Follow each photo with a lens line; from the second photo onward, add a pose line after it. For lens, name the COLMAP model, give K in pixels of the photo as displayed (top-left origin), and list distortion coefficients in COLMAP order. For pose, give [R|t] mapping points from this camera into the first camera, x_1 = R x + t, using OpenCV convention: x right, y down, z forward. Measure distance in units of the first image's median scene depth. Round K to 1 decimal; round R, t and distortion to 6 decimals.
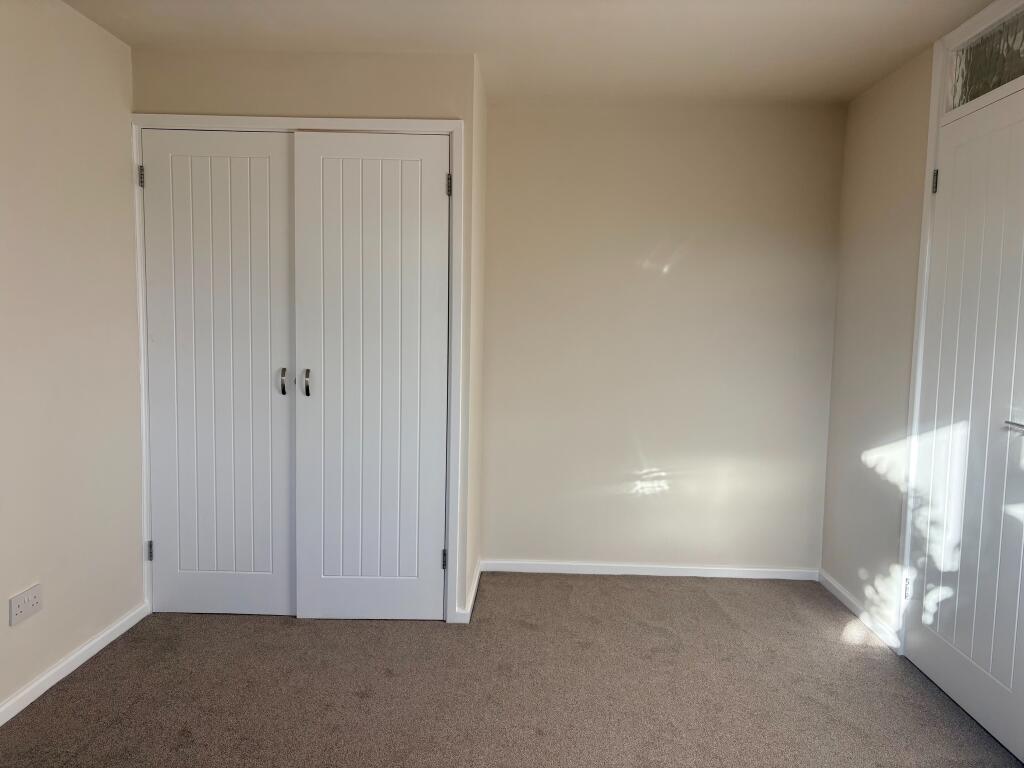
lens RADIAL K [[759.5, 0, 513.4], [0, 759.5, 386.9], [0, 0, 1]] dist [0.015206, 0.000376]
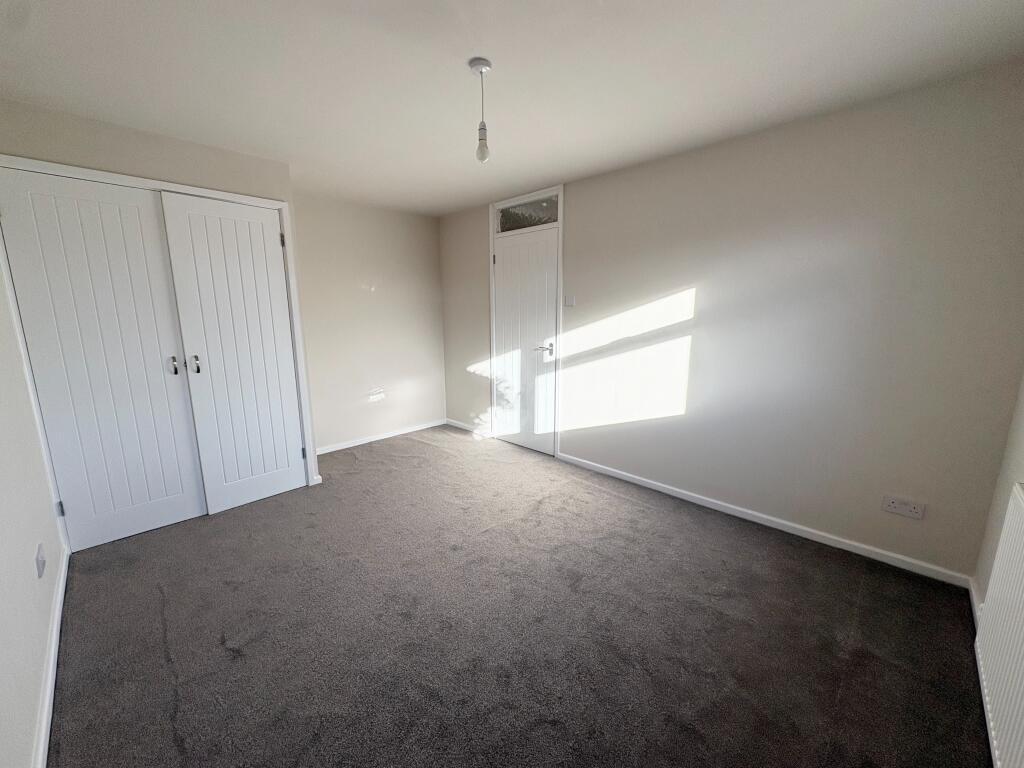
lens RADIAL K [[404.2, 0, 512.0], [0, 404.2, 384.0], [0, 0, 1]] dist [-0.001113, -0.000177]
pose [[0.684636, -0.150787, 0.713117, -0.415595], [0.080802, 0.988038, 0.131344, -0.021646], [-0.724392, -0.032301, 0.688631, -0.013864]]
